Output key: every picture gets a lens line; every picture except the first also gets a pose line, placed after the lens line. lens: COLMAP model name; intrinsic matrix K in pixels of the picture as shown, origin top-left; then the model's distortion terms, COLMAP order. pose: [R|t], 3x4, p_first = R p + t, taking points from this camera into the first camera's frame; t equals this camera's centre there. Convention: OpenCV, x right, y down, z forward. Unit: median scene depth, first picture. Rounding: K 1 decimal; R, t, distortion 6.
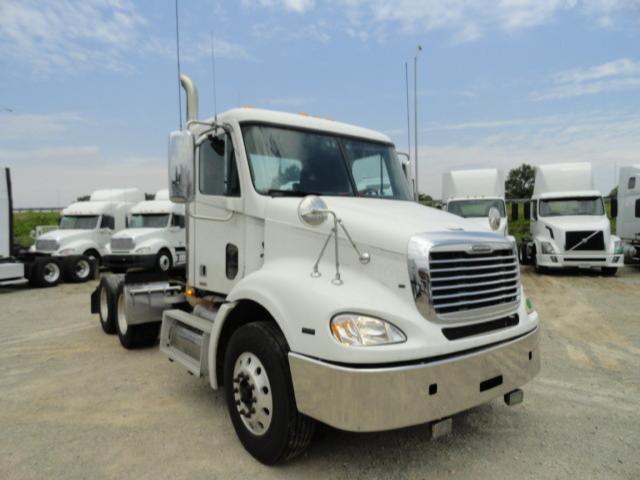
lens RADIAL K [[438.5, 0, 320.0], [0, 438.5, 240.0], [0, 0, 1]] dist [-0.001995, 0.001288]
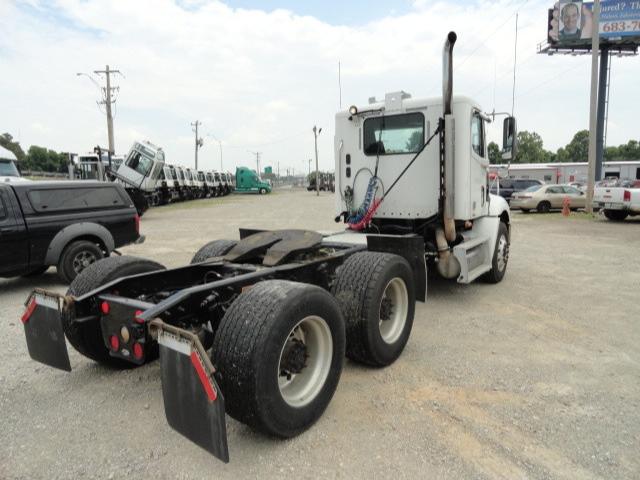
lens RADIAL K [[438.5, 0, 320.0], [0, 438.5, 240.0], [0, 0, 1]] dist [-0.001995, 0.001288]
pose [[-0.304563, -0.101750, 0.947042, -1.661153], [0.036150, 0.992327, 0.118241, -0.007282], [-0.951806, 0.070247, -0.298548, 2.140726]]
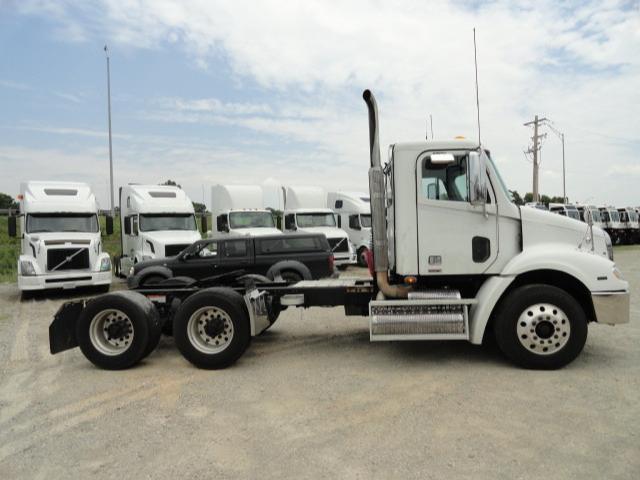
lens RADIAL K [[438.5, 0, 320.0], [0, 438.5, 240.0], [0, 0, 1]] dist [-0.001995, 0.001288]
pose [[0.672434, -0.009510, 0.740096, -1.573204], [0.033173, 0.999300, -0.017298, 0.026175], [-0.739413, 0.036183, 0.672279, 0.445560]]
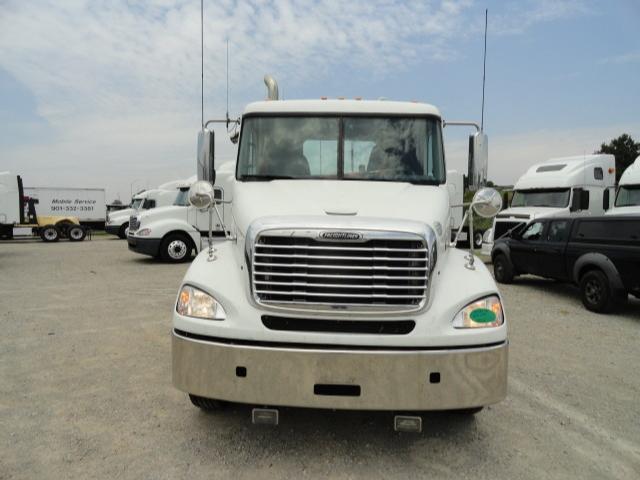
lens RADIAL K [[438.5, 0, 320.0], [0, 438.5, 240.0], [0, 0, 1]] dist [-0.001995, 0.001288]
pose [[0.775176, 0.060831, -0.628809, 0.694902], [-0.036014, 0.997990, 0.052147, -0.013163], [0.630717, -0.017777, 0.775809, 0.234901]]
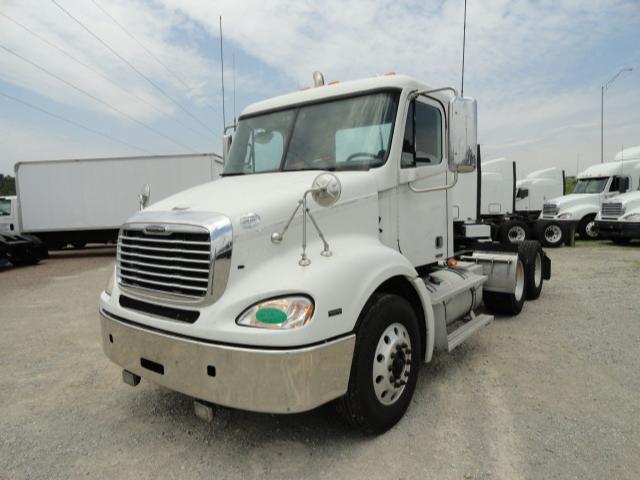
lens RADIAL K [[438.5, 0, 320.0], [0, 438.5, 240.0], [0, 0, 1]] dist [-0.001995, 0.001288]
pose [[0.276463, 0.081837, -0.957534, 1.101211], [0.002487, 0.996303, 0.085868, -0.030994], [0.961021, -0.026121, 0.275238, 0.854240]]
